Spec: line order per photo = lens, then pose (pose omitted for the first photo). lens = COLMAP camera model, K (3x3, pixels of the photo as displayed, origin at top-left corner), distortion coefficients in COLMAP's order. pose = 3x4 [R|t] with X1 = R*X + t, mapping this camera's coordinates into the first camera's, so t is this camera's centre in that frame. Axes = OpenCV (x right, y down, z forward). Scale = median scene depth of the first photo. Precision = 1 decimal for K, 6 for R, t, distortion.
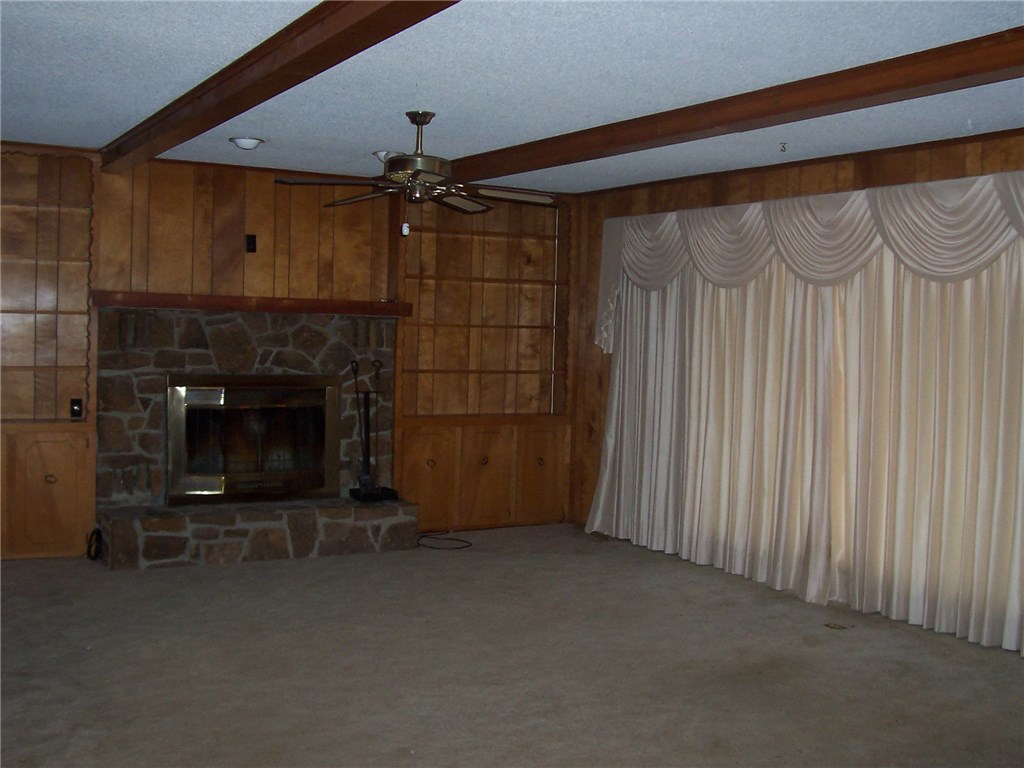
lens RADIAL K [[1116.7, 0, 509.3], [0, 1116.7, 383.4], [0, 0, 1]] dist [-0.145149, 0.000000]
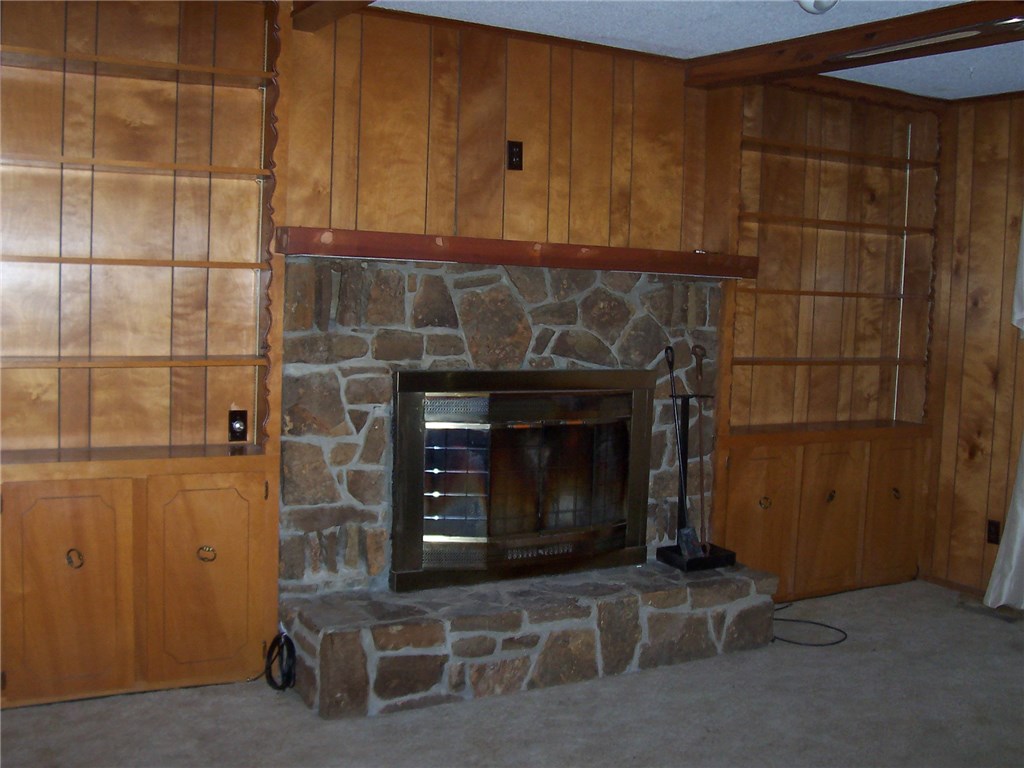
lens RADIAL K [[1116.7, 0, 510.7], [0, 1116.7, 385.8], [0, 0, 1]] dist [-0.145149, 0.000000]
pose [[0.999633, 0.009463, -0.025373, -0.224150], [-0.008464, 0.999196, 0.039178, -0.023280], [0.025723, -0.038949, 0.998910, 0.385635]]
